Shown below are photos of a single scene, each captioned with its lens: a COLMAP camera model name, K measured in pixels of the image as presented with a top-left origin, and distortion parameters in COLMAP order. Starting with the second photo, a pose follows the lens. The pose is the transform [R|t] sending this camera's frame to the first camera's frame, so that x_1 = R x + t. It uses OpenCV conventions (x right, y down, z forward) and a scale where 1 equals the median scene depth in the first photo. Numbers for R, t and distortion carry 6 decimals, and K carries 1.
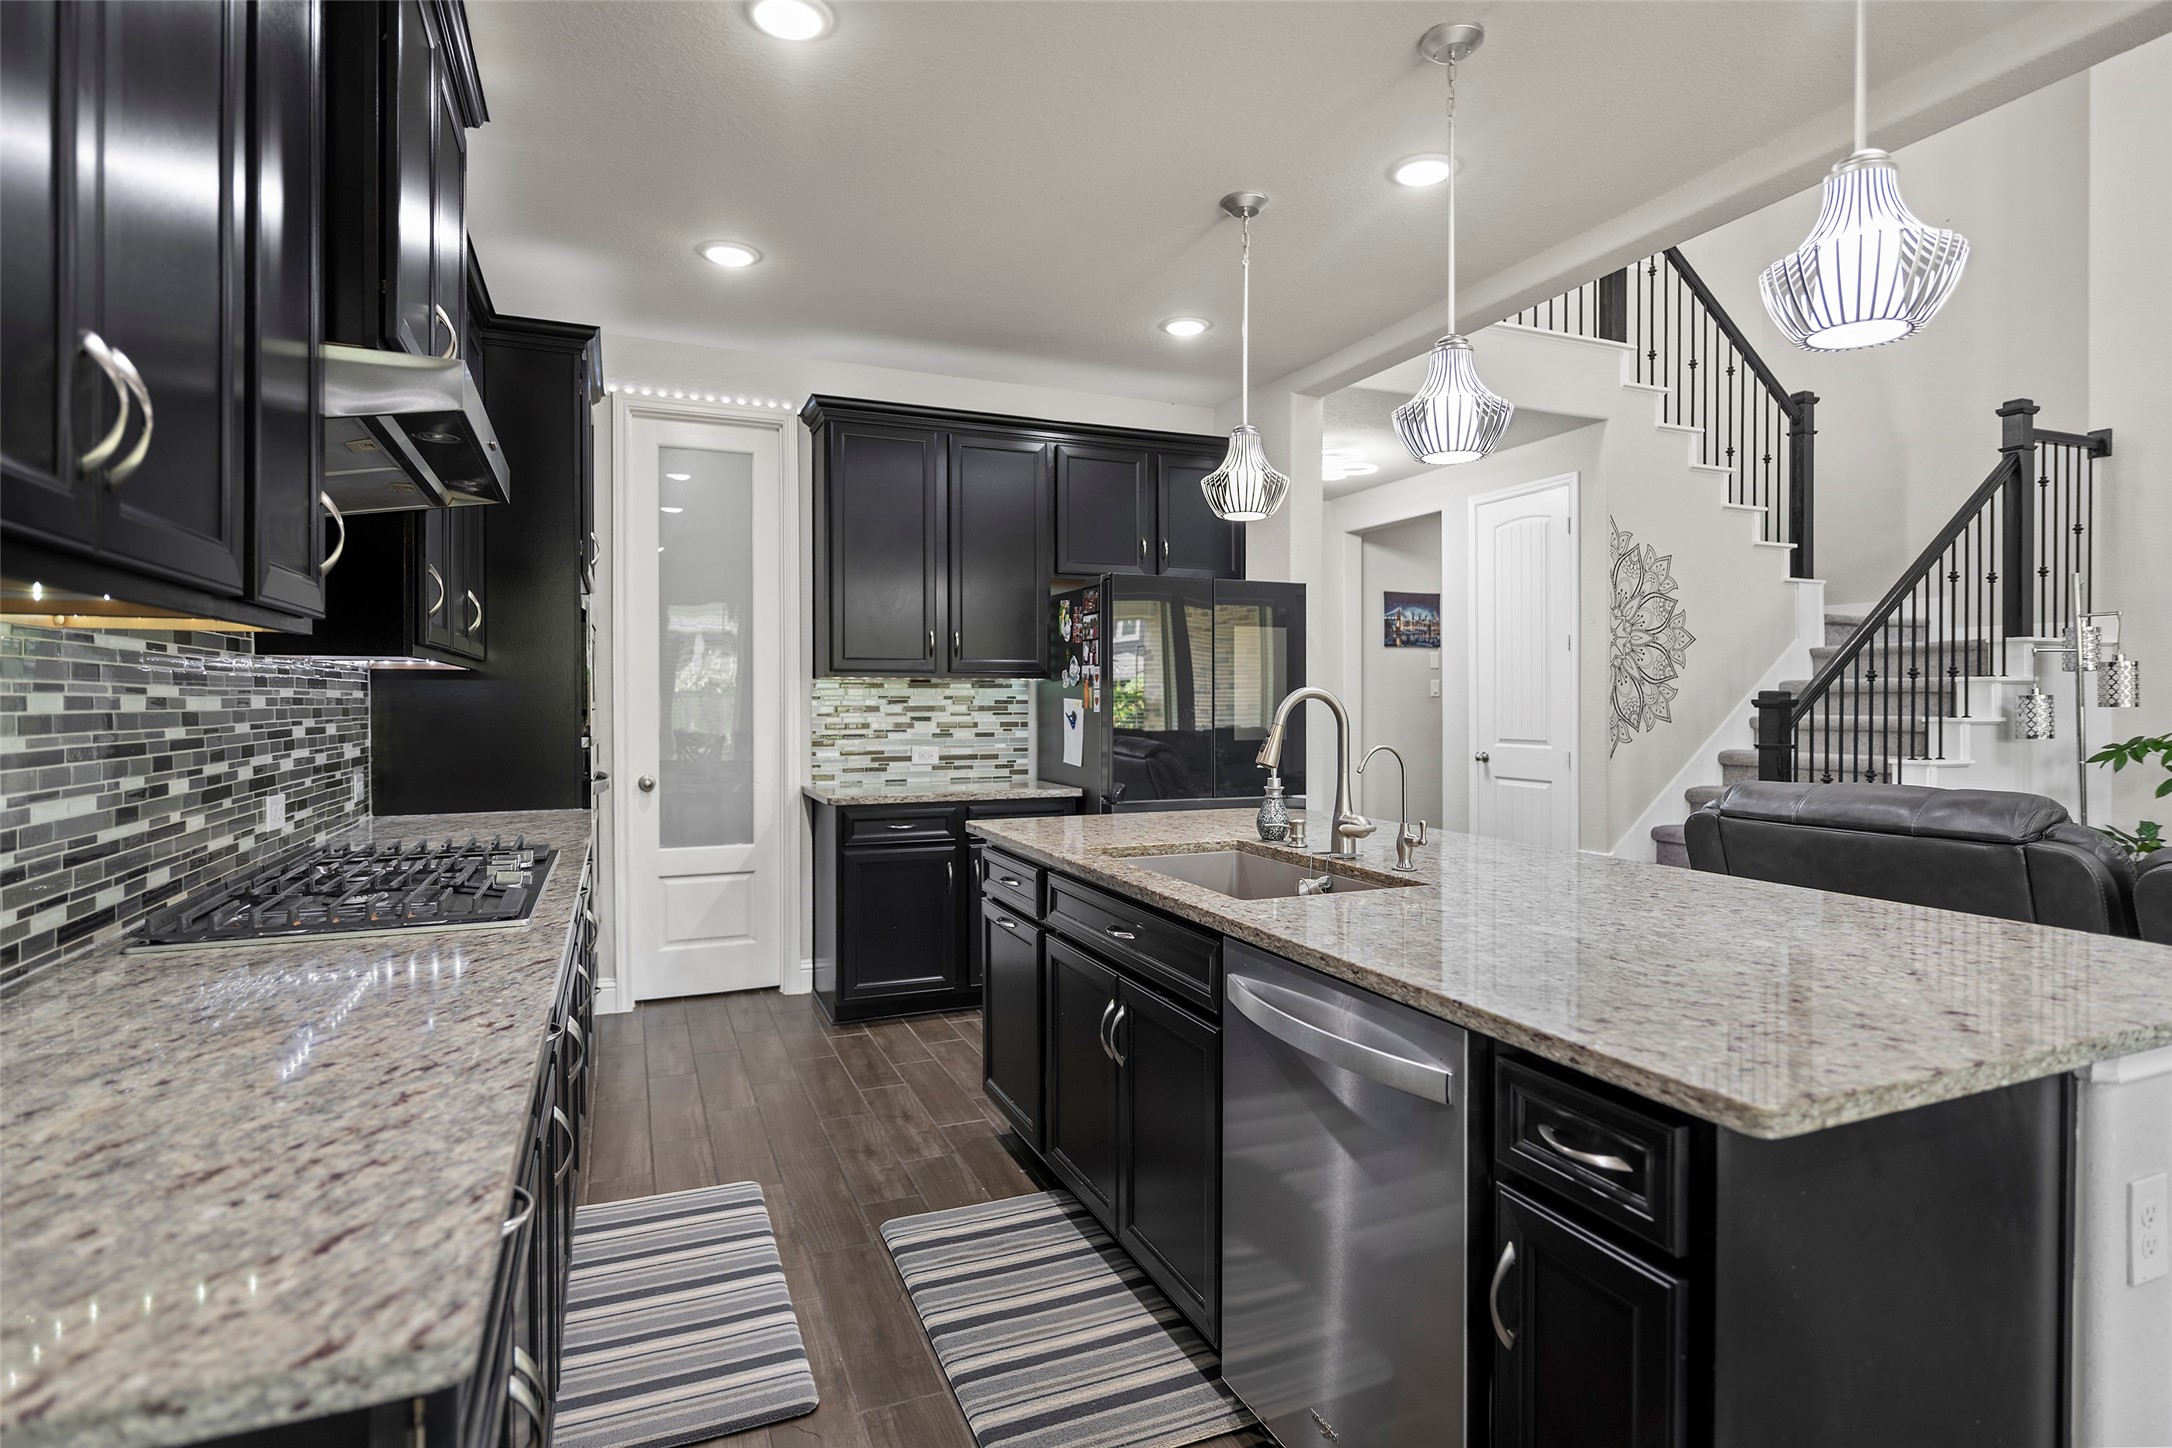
lens RADIAL K [[1115.2, 0, 1087.8], [0, 1115.2, 712.6], [0, 0, 1]] dist [-0.000988, -0.000034]
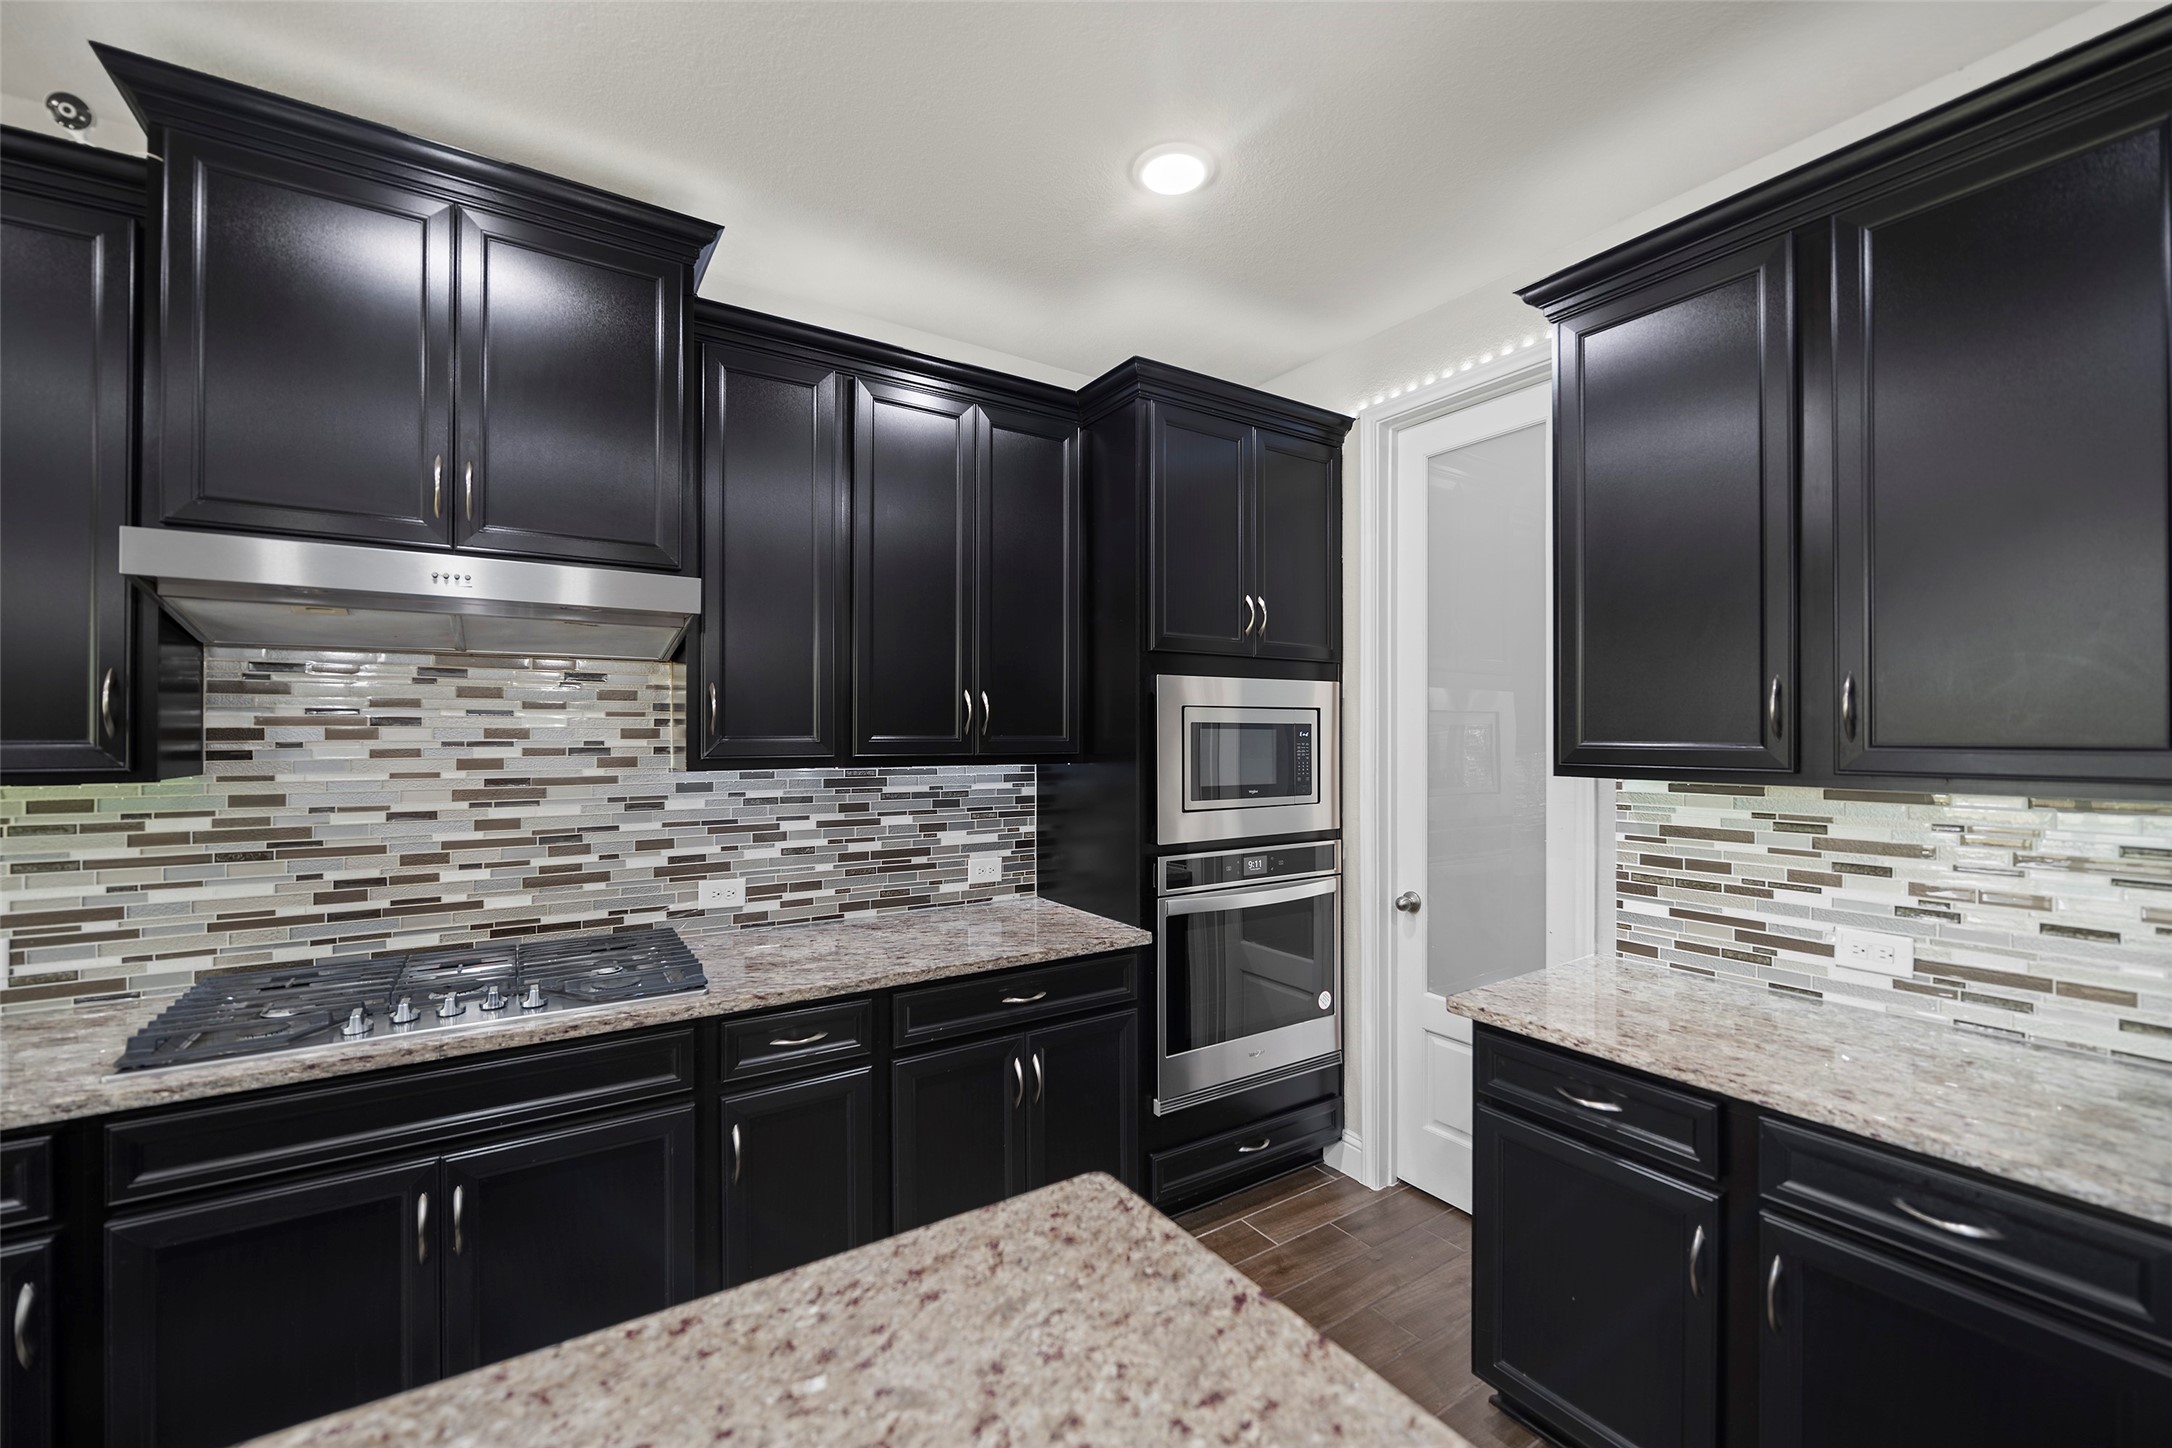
lens RADIAL K [[888.3, 0, 1087.4], [0, 888.3, 721.3], [0, 0, 1]] dist [-0.001443, -0.000388]
pose [[0.179841, -0.006749, -0.983673, 0.152856], [-0.009935, 0.999913, -0.008676, -0.049040], [0.983645, 0.011333, 0.179758, 0.624462]]
